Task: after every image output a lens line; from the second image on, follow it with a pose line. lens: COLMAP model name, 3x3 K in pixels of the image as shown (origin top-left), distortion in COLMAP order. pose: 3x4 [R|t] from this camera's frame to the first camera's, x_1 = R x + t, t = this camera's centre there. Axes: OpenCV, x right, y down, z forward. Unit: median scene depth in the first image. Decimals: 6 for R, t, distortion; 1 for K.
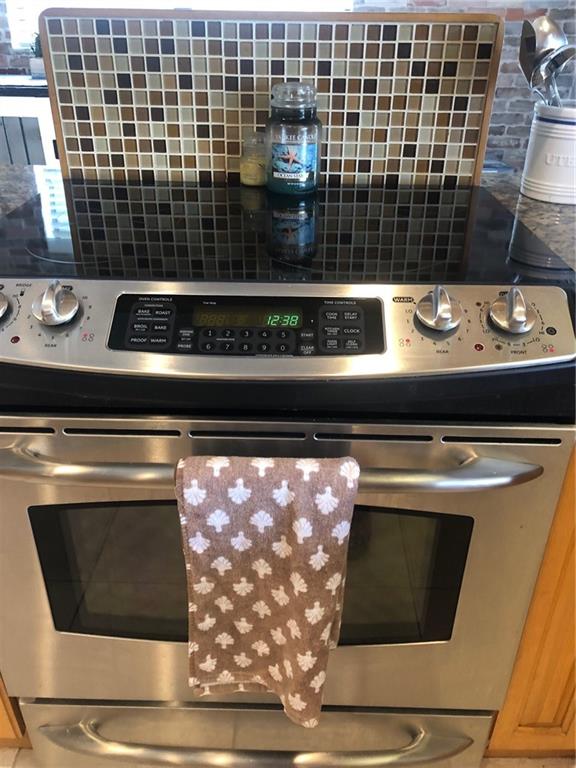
lens RADIAL K [[633.0, 0, 288.0], [0, 633.0, 384.0], [0, 0, 1]] dist [0.002716, -0.000293]
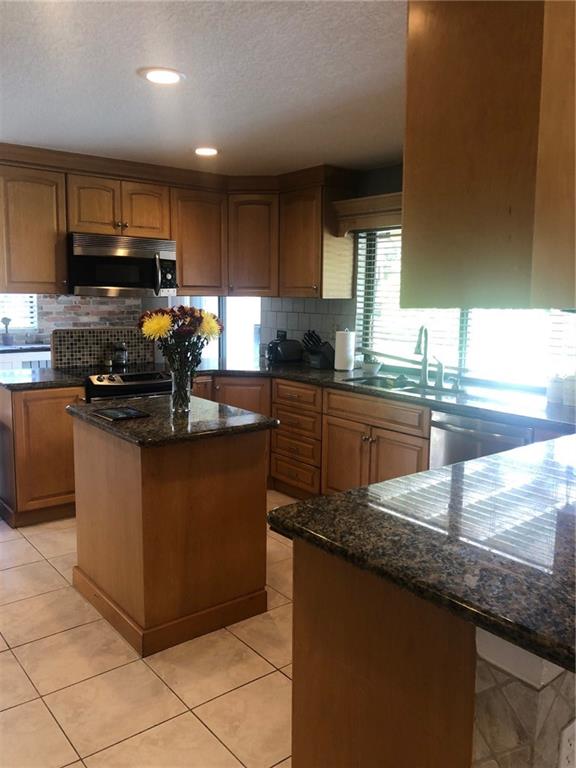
lens RADIAL K [[614.1, 0, 289.5], [0, 614.1, 374.0], [0, 0, 1]] dist [0.000934, -0.001762]
pose [[0.761081, -0.079280, 0.643794, -1.715465], [0.315626, 0.912346, -0.260776, 1.145137], [-0.566689, 0.401670, 0.719392, -2.509344]]
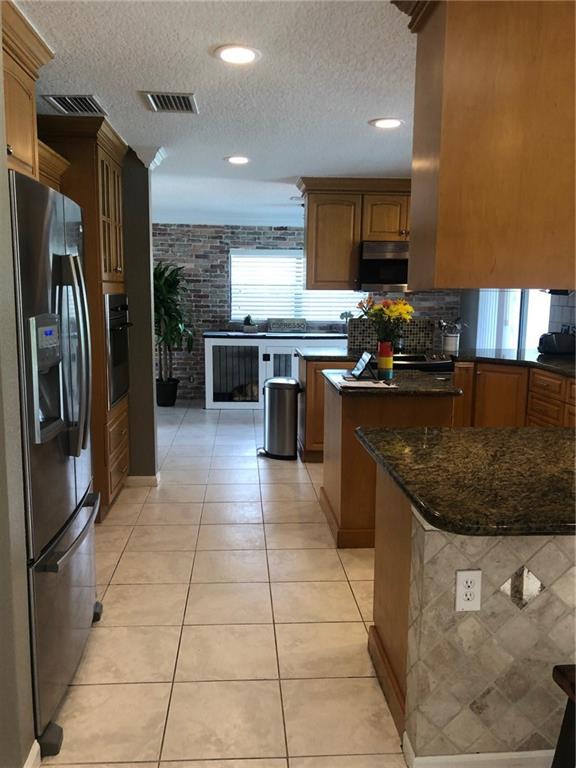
lens RADIAL K [[633.0, 0, 288.0], [0, 633.0, 384.0], [0, 0, 1]] dist [0.002716, -0.000293]
pose [[0.996232, -0.012426, 0.085832, -1.278592], [0.043135, 0.929582, -0.366082, 1.726884], [-0.075238, 0.368405, 0.926616, -3.448615]]
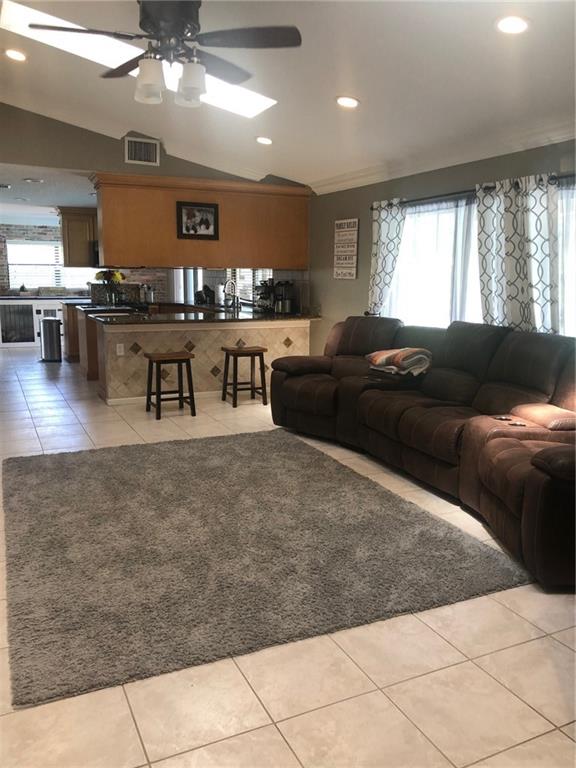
lens RADIAL K [[633.0, 0, 288.0], [0, 633.0, 384.0], [0, 0, 1]] dist [0.002716, -0.000293]
pose [[0.897171, -0.077752, 0.434786, -1.844956], [0.221471, 0.930882, -0.290534, 3.929449], [-0.382144, 0.356951, 0.852380, -7.145752]]
